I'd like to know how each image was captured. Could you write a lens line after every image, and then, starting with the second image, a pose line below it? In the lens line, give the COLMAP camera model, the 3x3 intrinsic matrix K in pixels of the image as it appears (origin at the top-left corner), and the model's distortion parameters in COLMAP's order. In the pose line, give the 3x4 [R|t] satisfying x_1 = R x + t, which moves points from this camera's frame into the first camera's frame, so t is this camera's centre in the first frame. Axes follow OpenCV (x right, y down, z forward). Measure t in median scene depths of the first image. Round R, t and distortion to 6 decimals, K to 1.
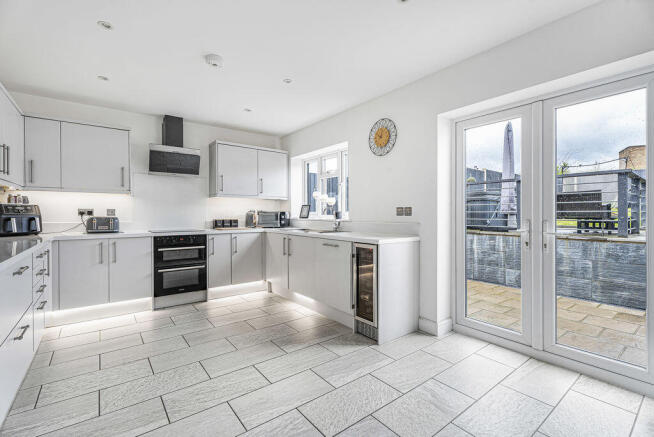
lens RADIAL K [[295.1, 0, 326.8], [0, 295.1, 215.7], [0, 0, 1]] dist [-0.000192, -0.001262]
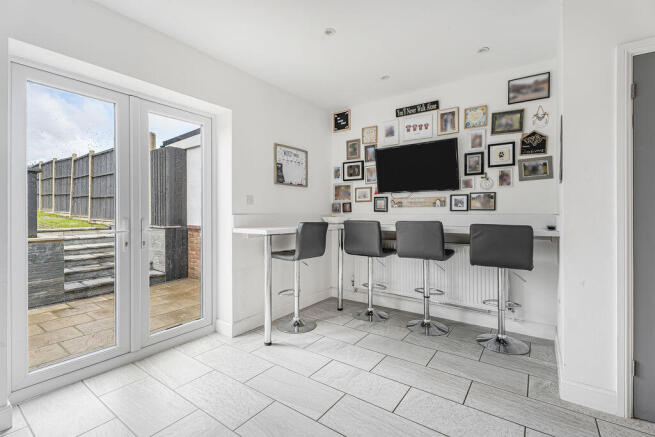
lens RADIAL K [[295.6, 0, 327.4], [0, 295.6, 213.5], [0, 0, 1]] dist [-0.000192, -0.001262]
pose [[-0.286266, -0.003053, 0.958145, -0.393089], [0.010909, 0.999920, 0.006446, 0.000002], [-0.958088, 0.012298, -0.286210, 0.654850]]
